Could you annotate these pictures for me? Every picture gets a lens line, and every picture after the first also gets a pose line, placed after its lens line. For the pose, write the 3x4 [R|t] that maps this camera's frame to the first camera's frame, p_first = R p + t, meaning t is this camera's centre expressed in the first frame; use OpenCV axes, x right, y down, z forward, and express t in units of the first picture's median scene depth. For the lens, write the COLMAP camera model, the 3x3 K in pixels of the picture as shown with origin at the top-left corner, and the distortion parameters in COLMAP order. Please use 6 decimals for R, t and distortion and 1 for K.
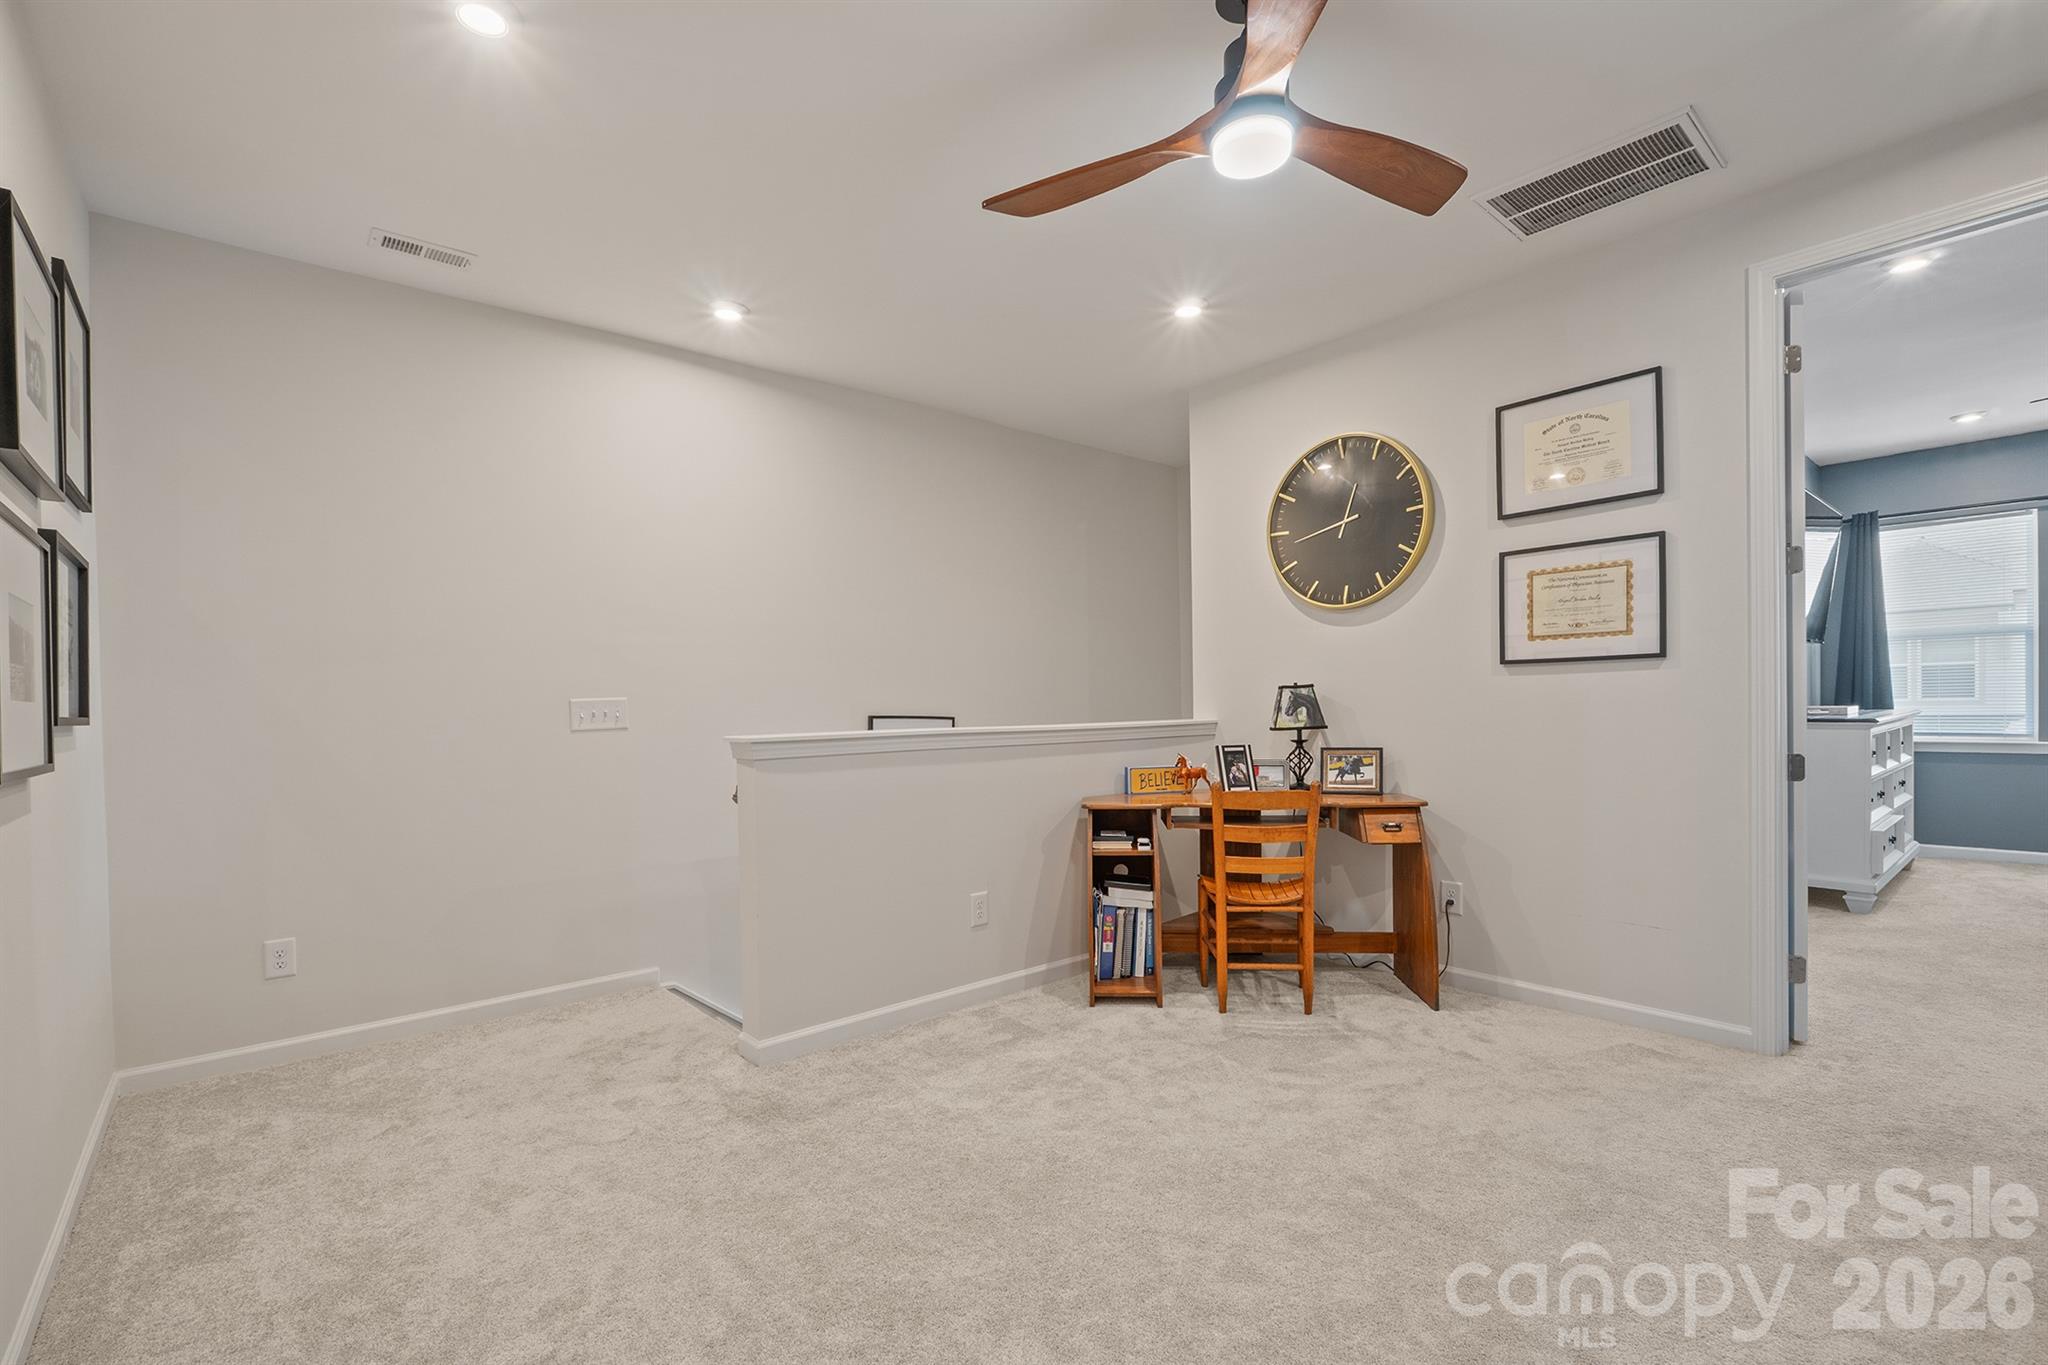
lens RADIAL K [[898.9, 0, 1025.9], [0, 898.9, 715.2], [0, 0, 1]] dist [0.000207, 0.000076]
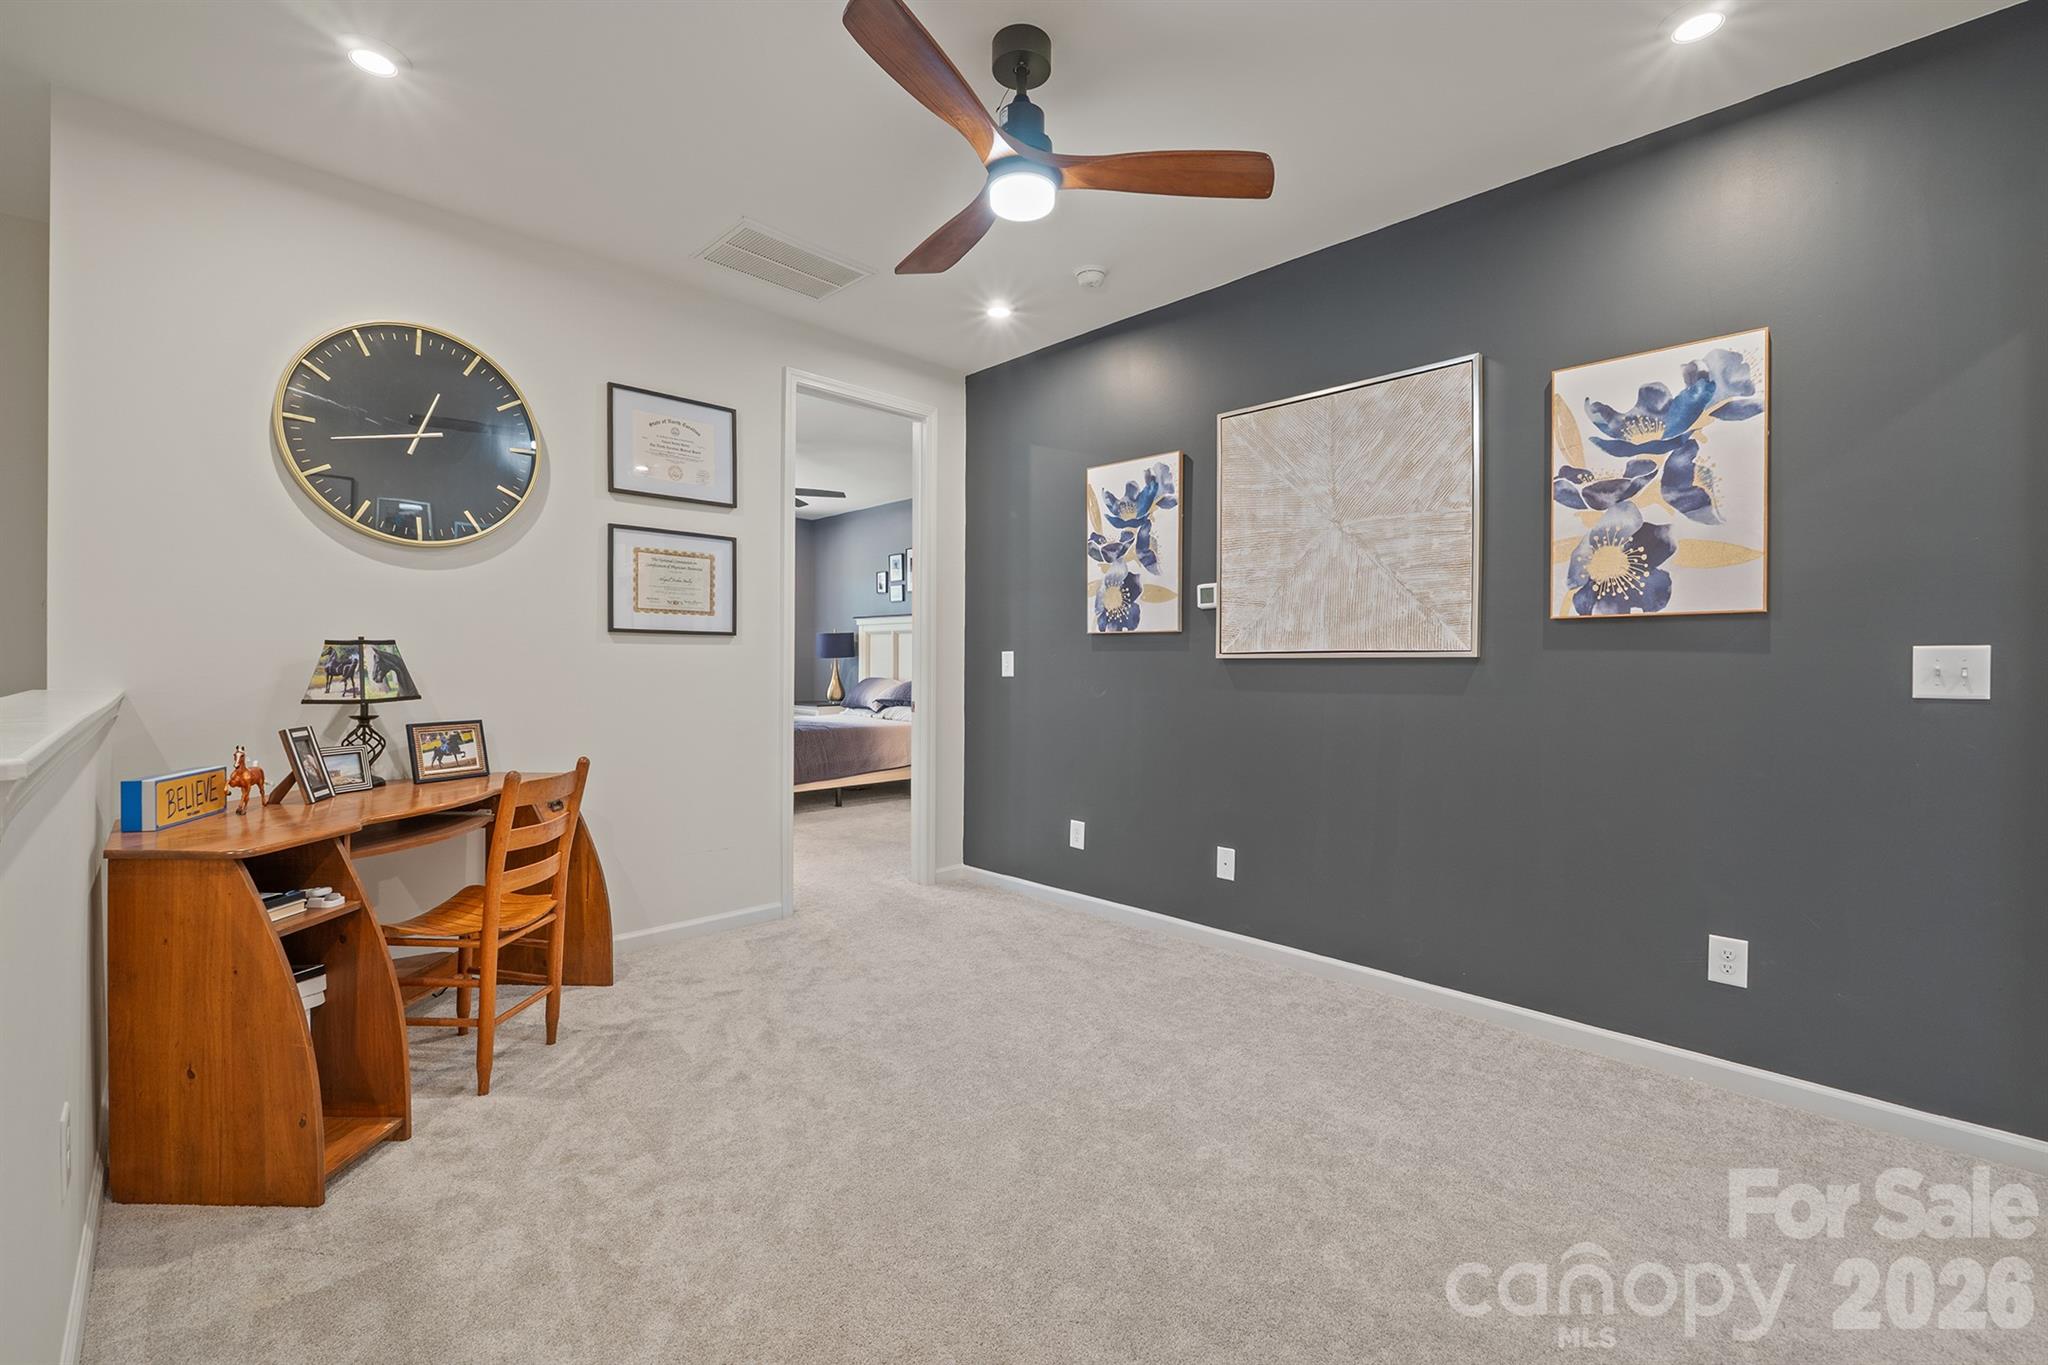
lens RADIAL K [[852.7, 0, 1027.7], [0, 852.7, 670.5], [0, 0, 1]] dist [-0.006014, -0.000214]
pose [[-0.057333, 0.012637, 0.998275, -0.474262], [0.004358, 0.999914, -0.012408, 0.002057], [-0.998346, 0.003639, -0.057383, 0.582343]]
